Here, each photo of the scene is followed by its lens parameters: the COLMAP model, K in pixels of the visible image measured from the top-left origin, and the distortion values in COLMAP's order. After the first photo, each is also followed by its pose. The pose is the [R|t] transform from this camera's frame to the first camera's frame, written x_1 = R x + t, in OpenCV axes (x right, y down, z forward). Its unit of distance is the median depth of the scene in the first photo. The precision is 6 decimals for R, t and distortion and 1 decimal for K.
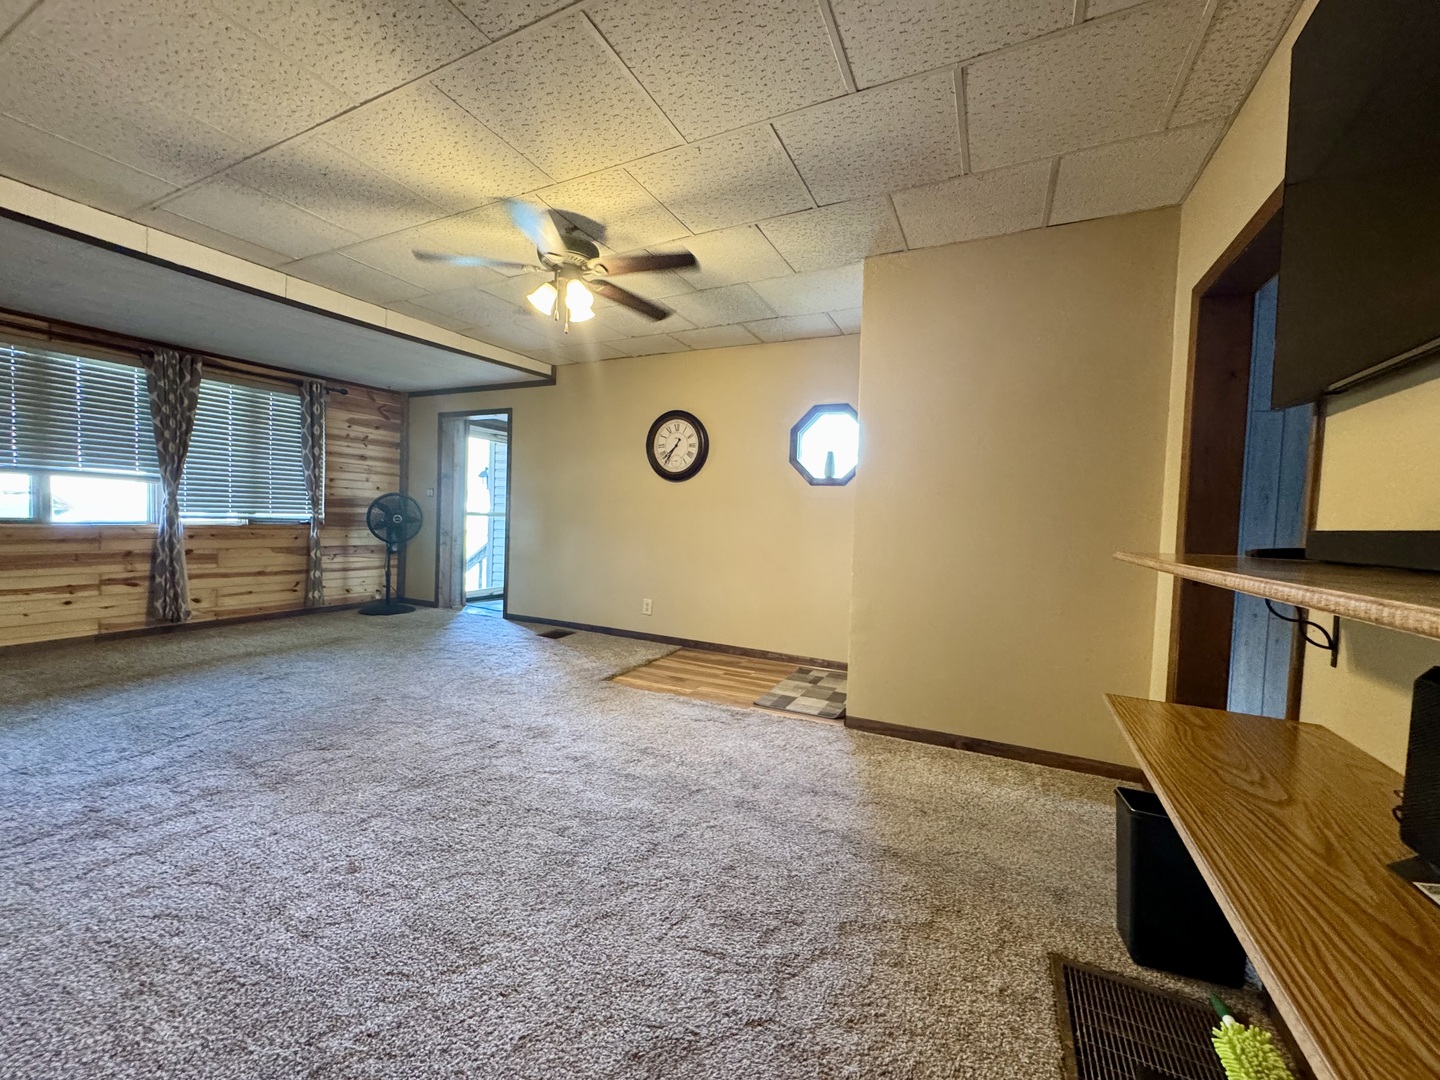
lens RADIAL K [[572.2, 0, 720.4], [0, 572.2, 541.9], [0, 0, 1]] dist [-0.003273, 0.000921]
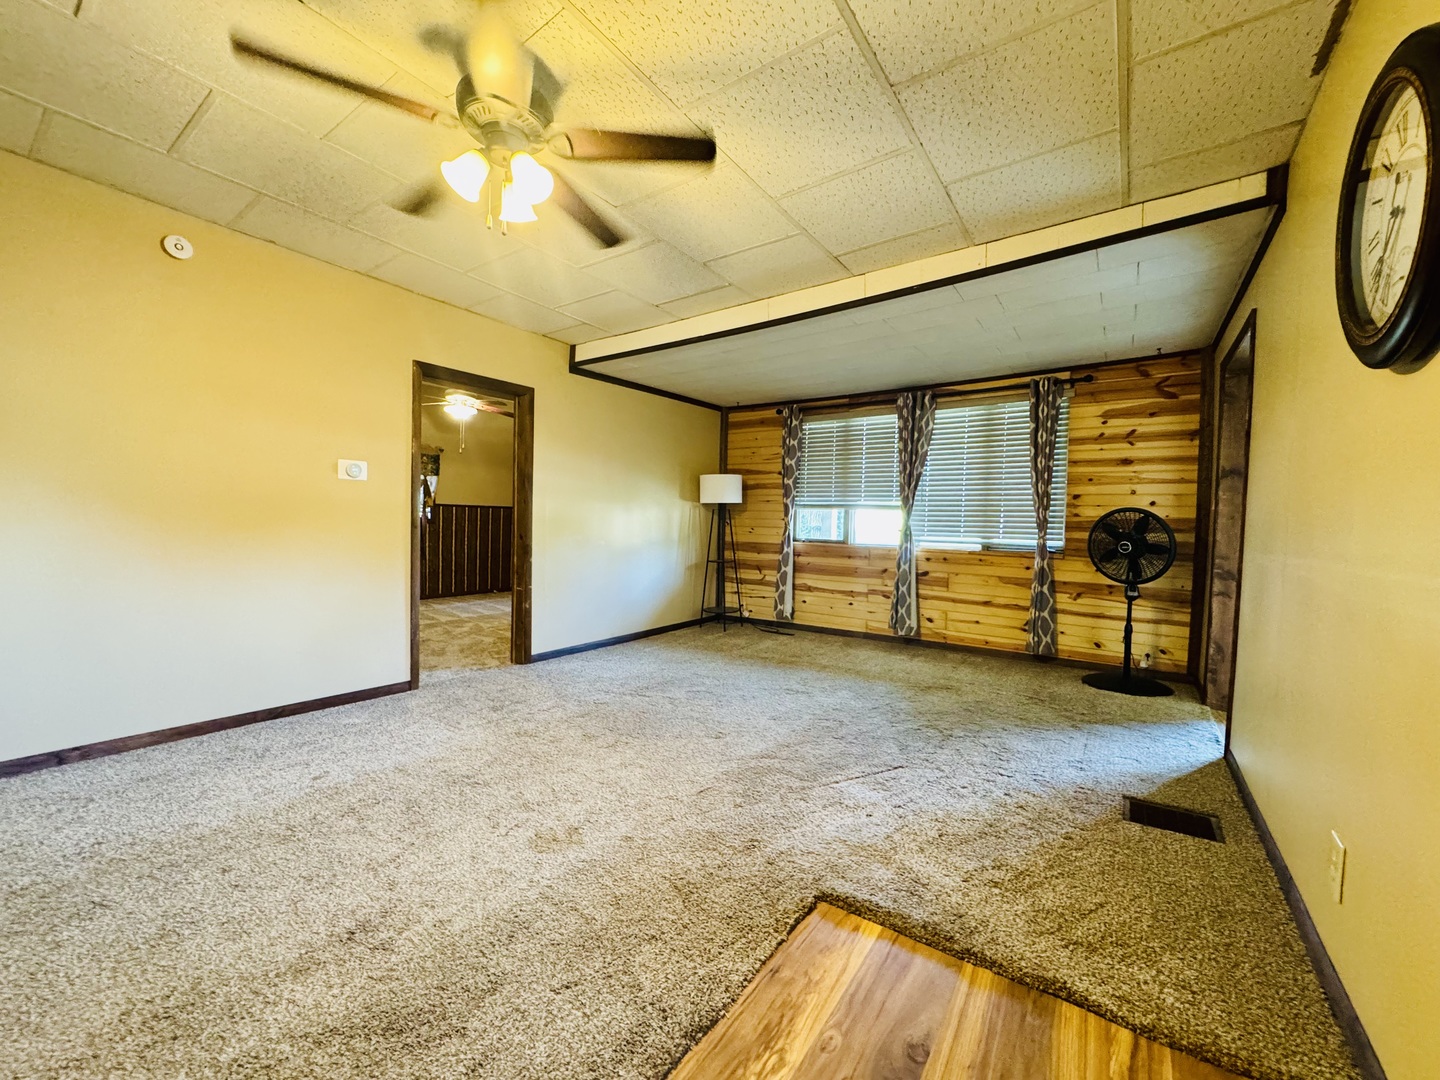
lens RADIAL K [[572.2, 0, 720.4], [0, 572.2, 541.9], [0, 0, 1]] dist [-0.003273, 0.000921]
pose [[-0.163392, -0.009047, -0.986520, 0.232811], [-0.074211, 0.997238, 0.003146, -0.020173], [0.983766, 0.073725, -0.163612, 0.950293]]
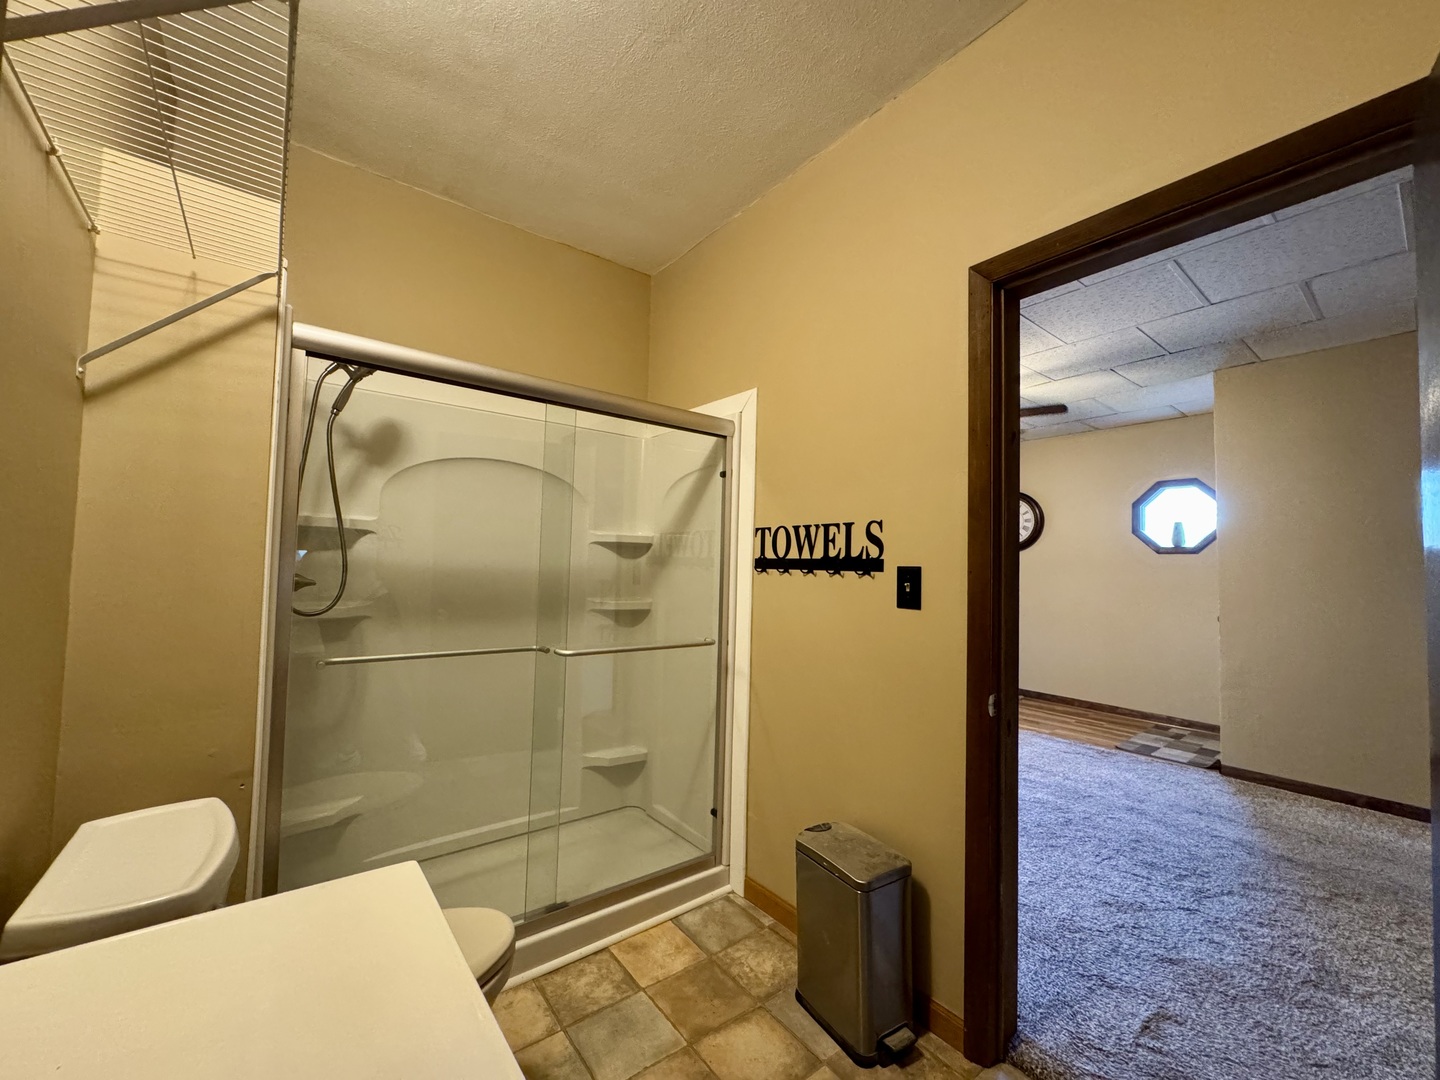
lens RADIAL K [[572.2, 0, 720.4], [0, 572.2, 541.9], [0, 0, 1]] dist [-0.003273, 0.000921]
pose [[0.899062, -0.034053, -0.436495, -0.126725], [-0.007368, 0.995653, -0.092852, -0.016000], [0.437759, 0.086696, 0.894902, -0.374353]]
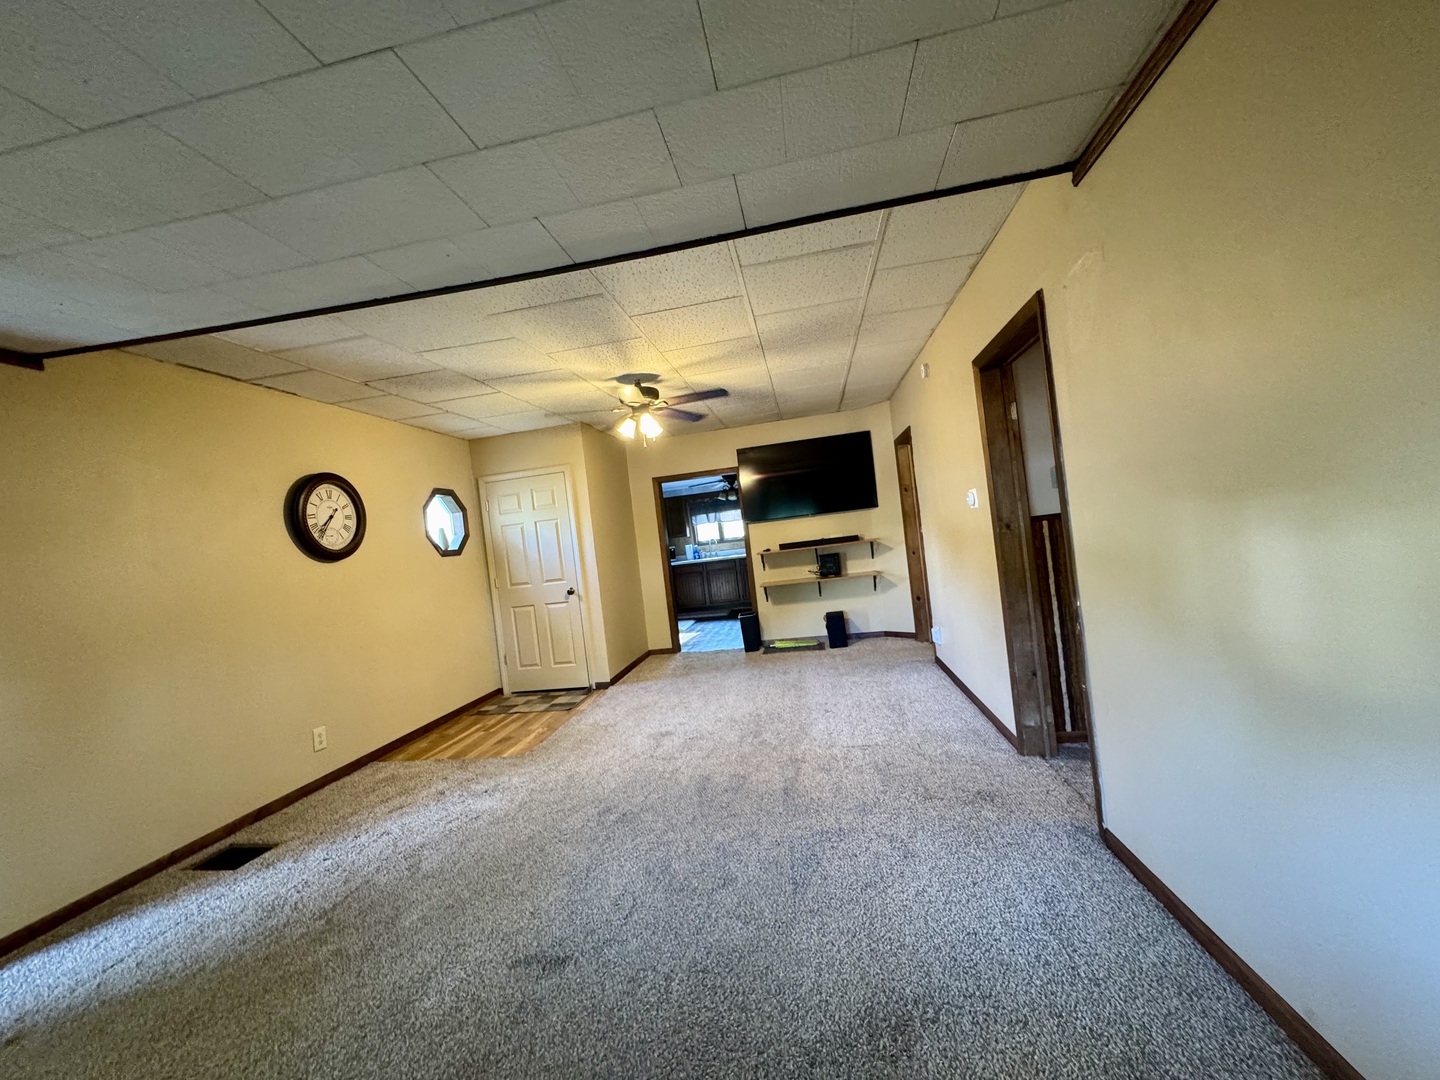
lens RADIAL K [[572.2, 0, 720.4], [0, 572.2, 541.9], [0, 0, 1]] dist [-0.003273, 0.000921]
pose [[-0.287932, -0.007348, 0.957623, -1.204922], [0.146876, 0.987801, 0.051741, -0.116662], [-0.946321, 0.155550, -0.283340, 0.876807]]
